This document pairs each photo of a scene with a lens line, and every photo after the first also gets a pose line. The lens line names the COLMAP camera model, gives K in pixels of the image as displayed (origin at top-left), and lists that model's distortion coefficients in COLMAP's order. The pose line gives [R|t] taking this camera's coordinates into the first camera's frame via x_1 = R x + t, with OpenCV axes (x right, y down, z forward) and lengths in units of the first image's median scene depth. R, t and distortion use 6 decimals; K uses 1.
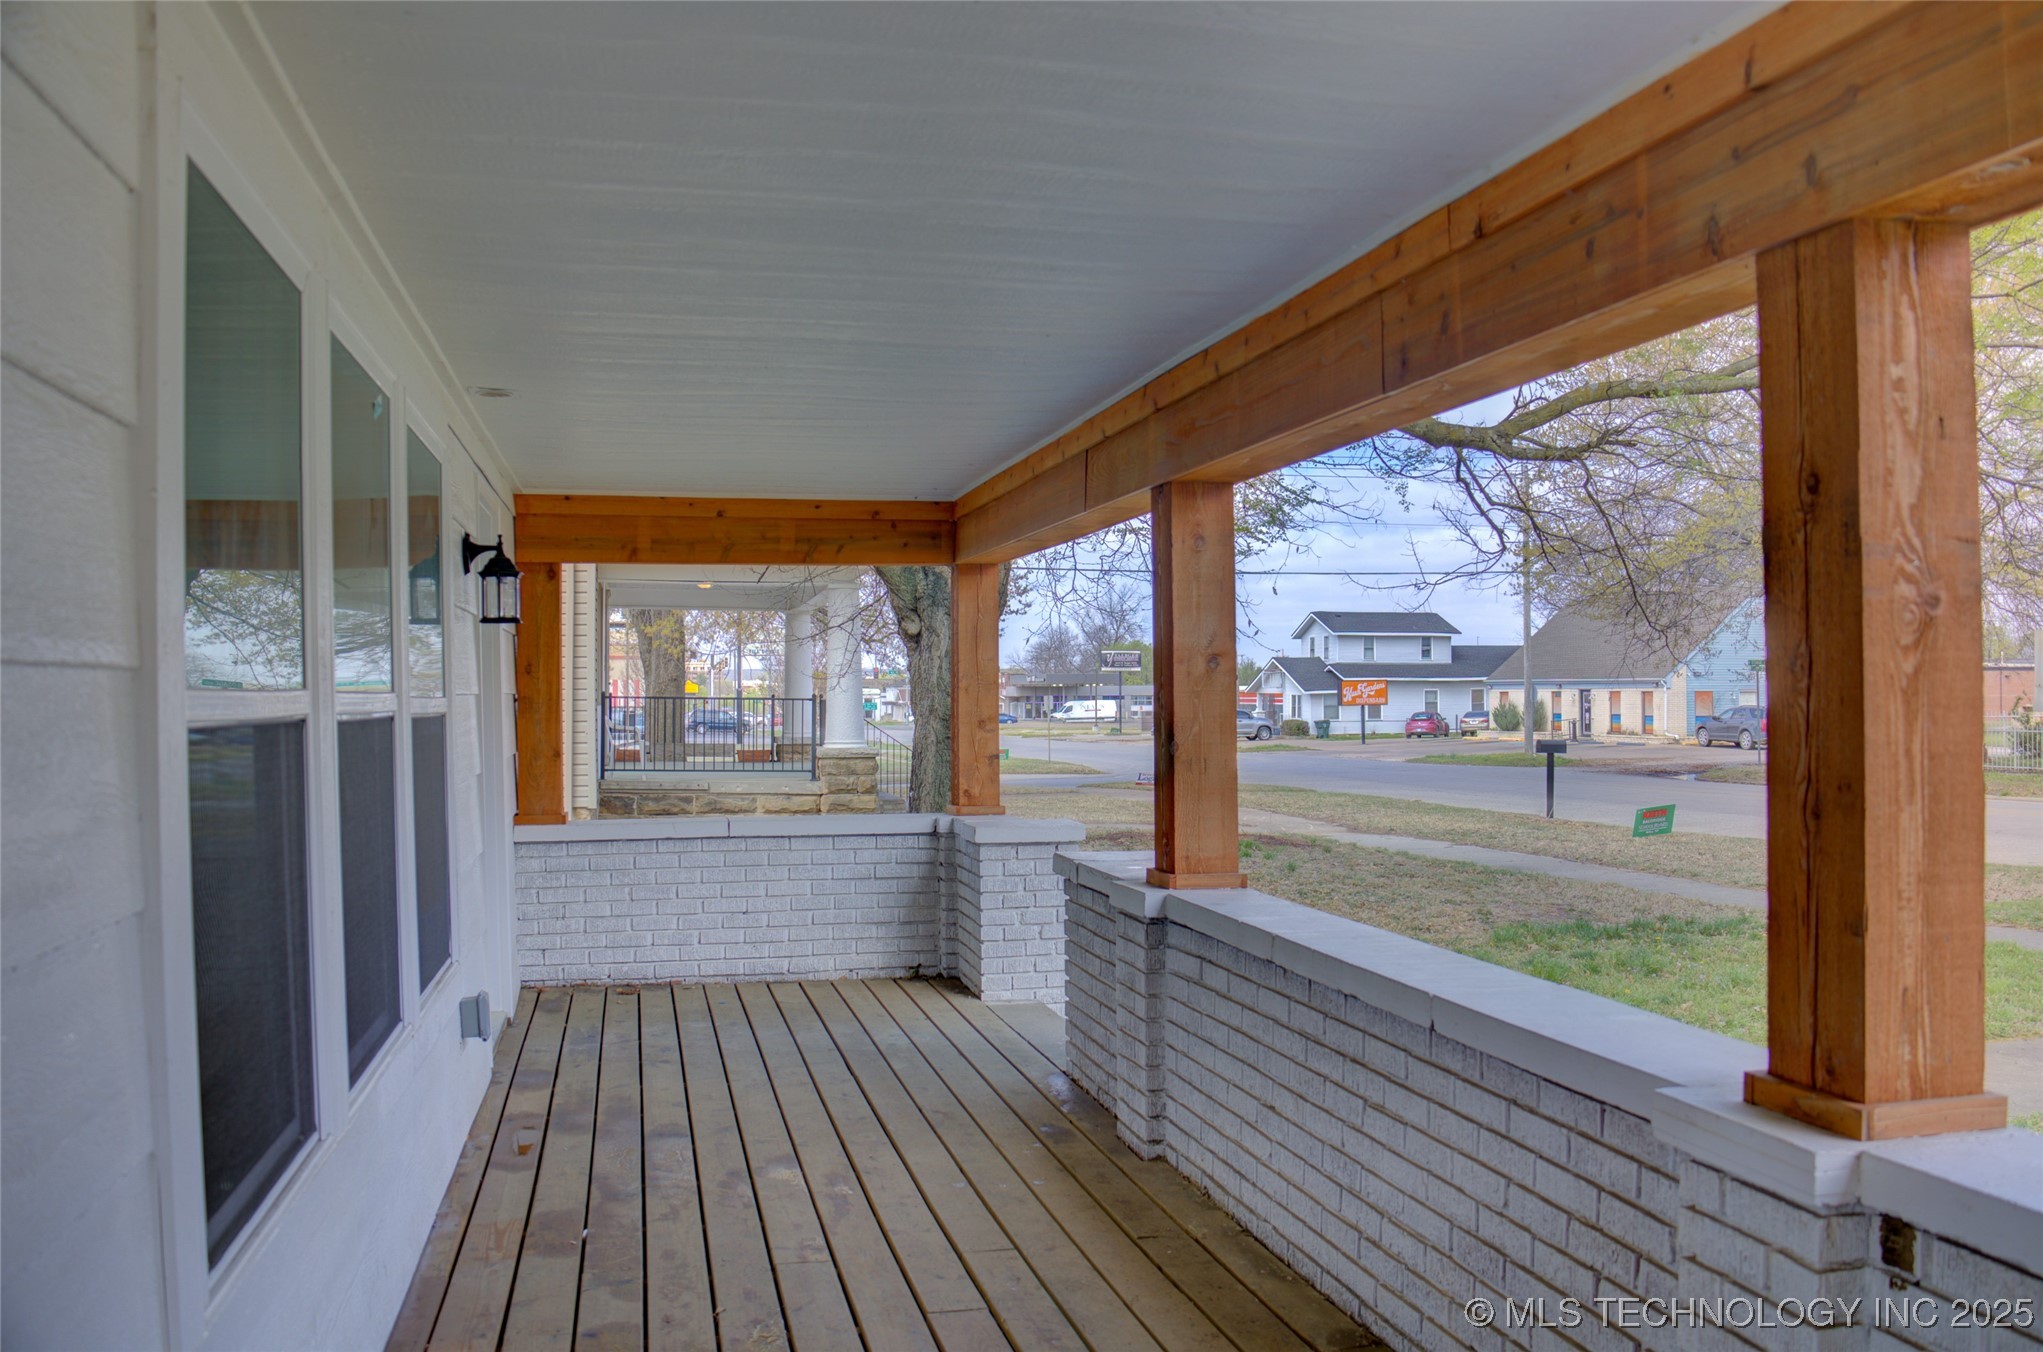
lens RADIAL K [[1751.1, 0, 1021.5], [0, 1751.1, 676.0], [0, 0, 1]] dist [-0.000043, 0.000601]
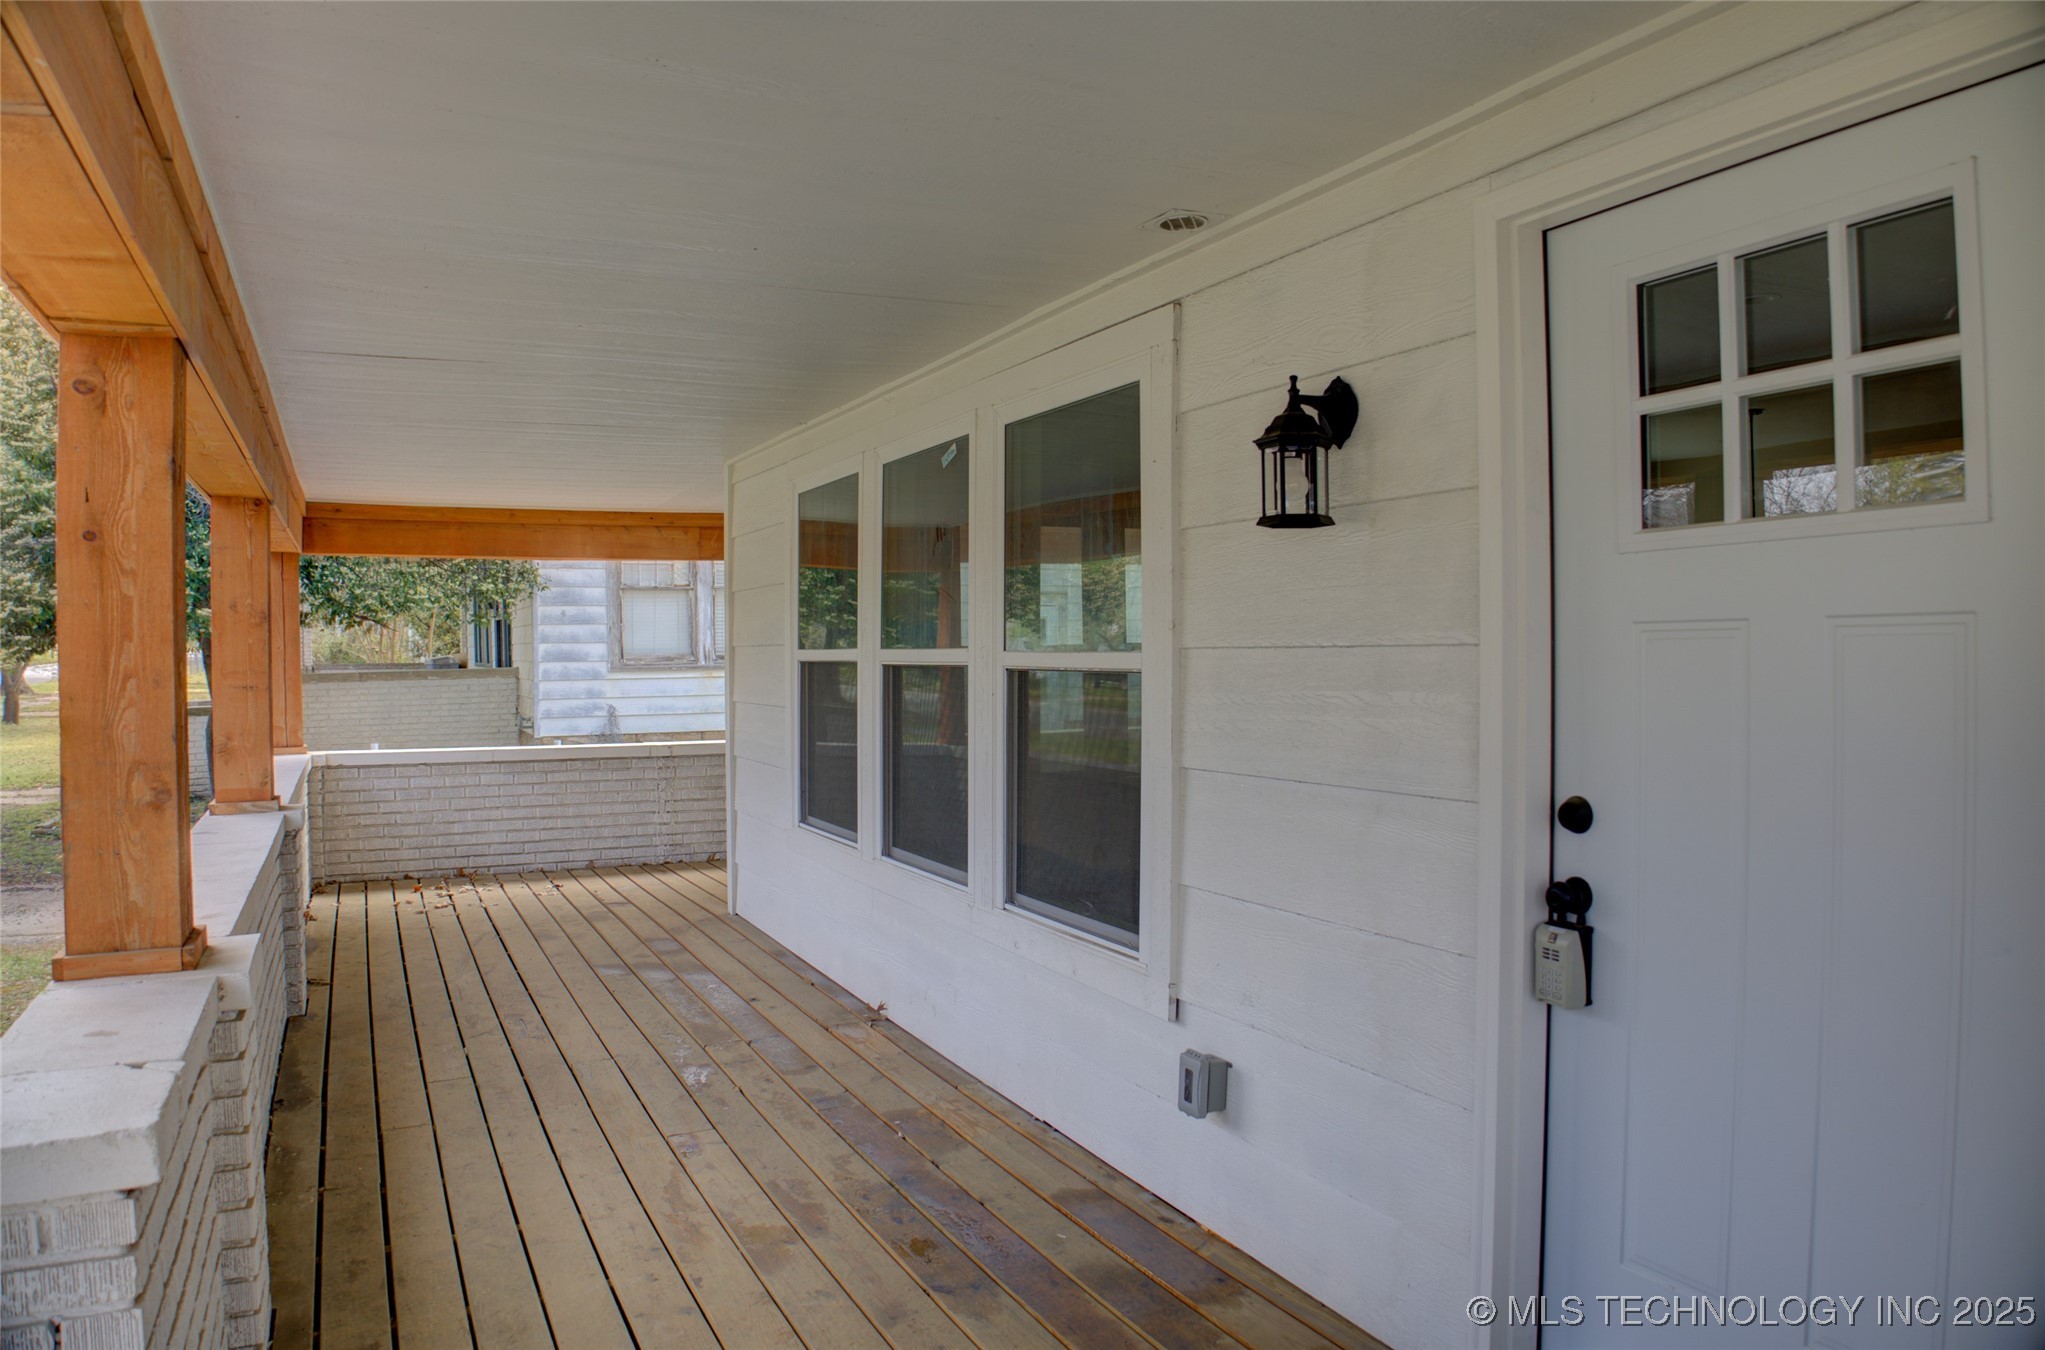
lens RADIAL K [[1424.6, 0, 1022.5], [0, 1424.6, 675.0], [0, 0, 1]] dist [-0.133367, 0.061172]
pose [[-0.974663, 0.026254, -0.222132, -0.140843], [0.024491, 0.999643, 0.010687, 0.021083], [0.222333, 0.004976, -0.974958, 1.952936]]
